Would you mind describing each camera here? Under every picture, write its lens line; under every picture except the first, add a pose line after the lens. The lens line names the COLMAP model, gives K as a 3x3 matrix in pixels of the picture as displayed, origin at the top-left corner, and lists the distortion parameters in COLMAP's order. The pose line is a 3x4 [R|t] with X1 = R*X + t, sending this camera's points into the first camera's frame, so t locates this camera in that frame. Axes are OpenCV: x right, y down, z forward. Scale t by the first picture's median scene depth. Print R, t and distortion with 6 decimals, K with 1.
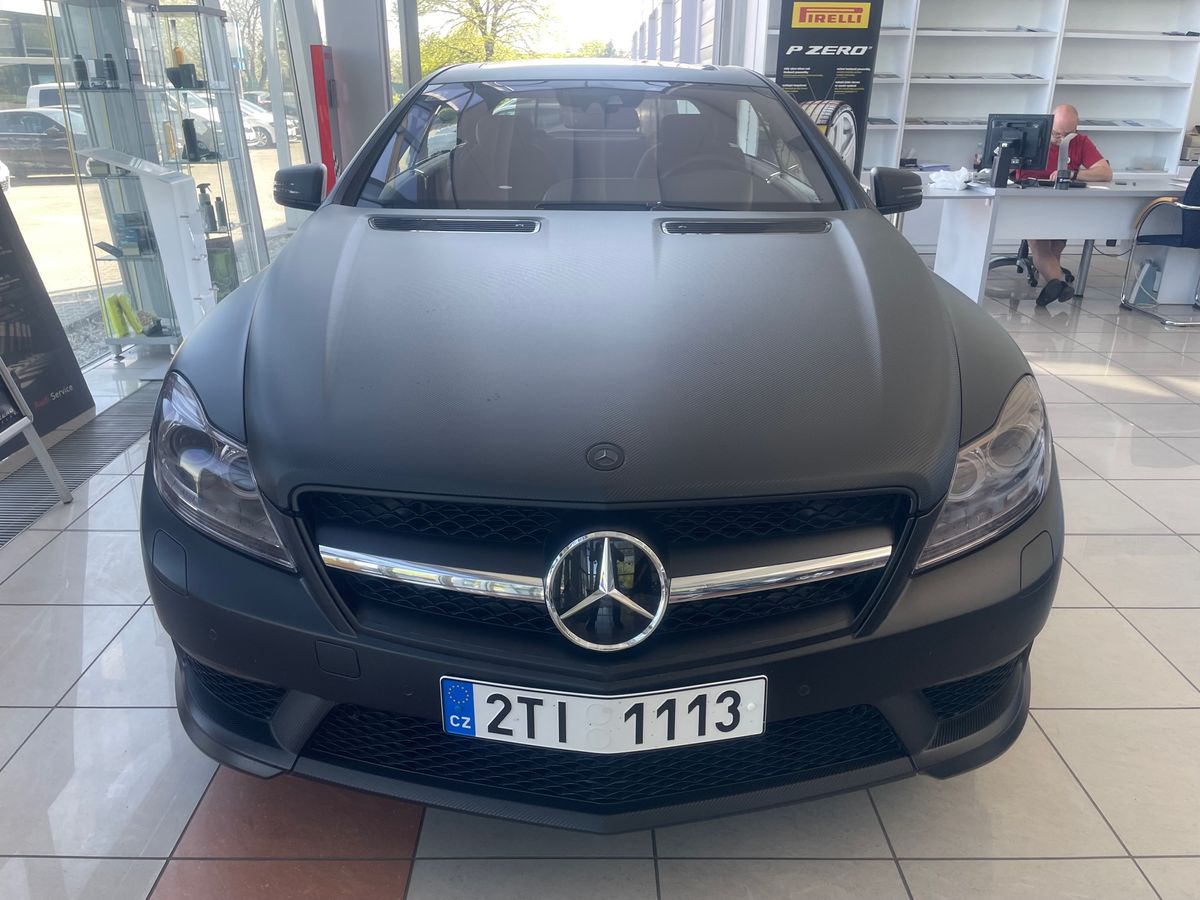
lens RADIAL K [[907.6, 0, 612.1], [0, 907.6, 442.5], [0, 0, 1]] dist [0.085447, -0.124906]
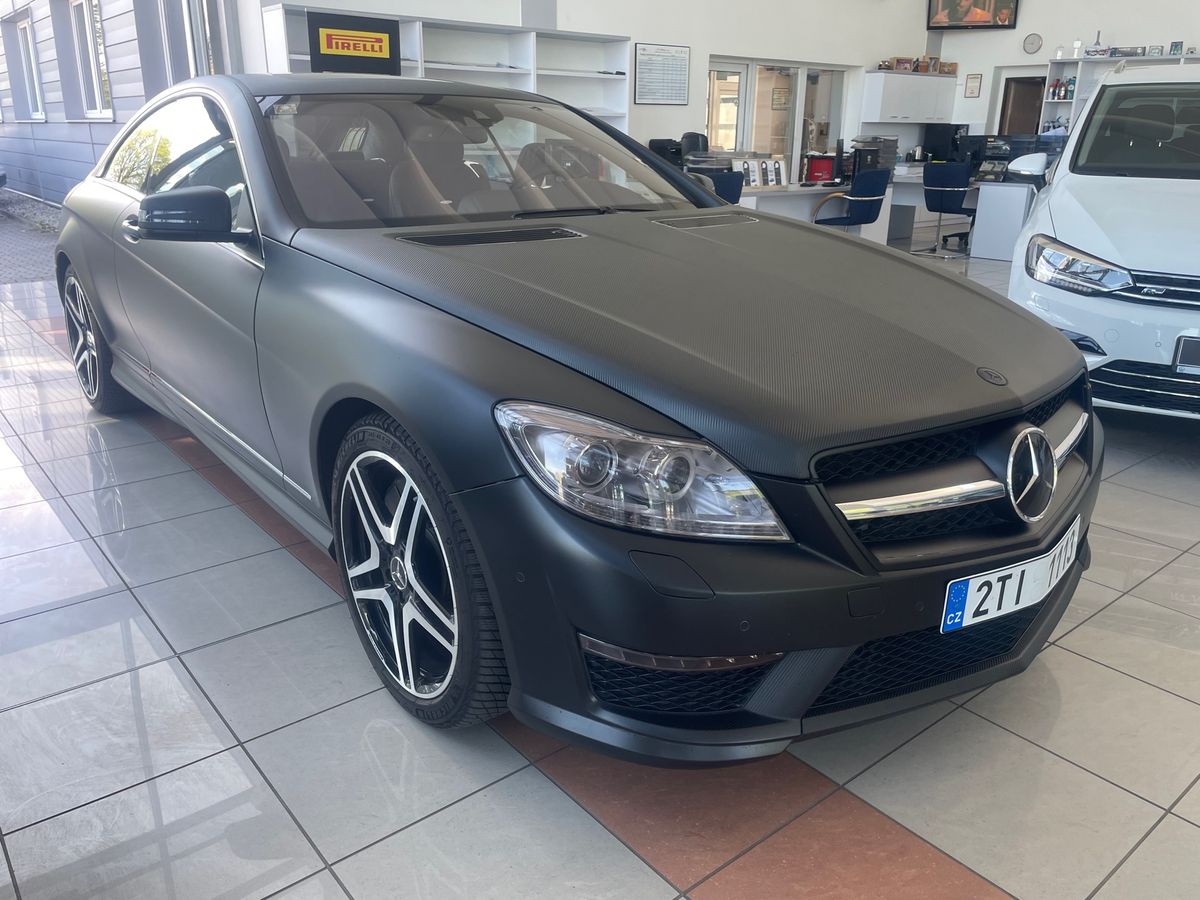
lens RADIAL K [[907.6, 0, 612.1], [0, 907.6, 442.5], [0, 0, 1]] dist [0.085447, -0.124906]
pose [[0.781747, -0.201137, 0.590268, -0.230564], [0.219871, 0.974670, 0.040928, -0.012384], [-0.583548, 0.097788, 0.806169, 0.054760]]
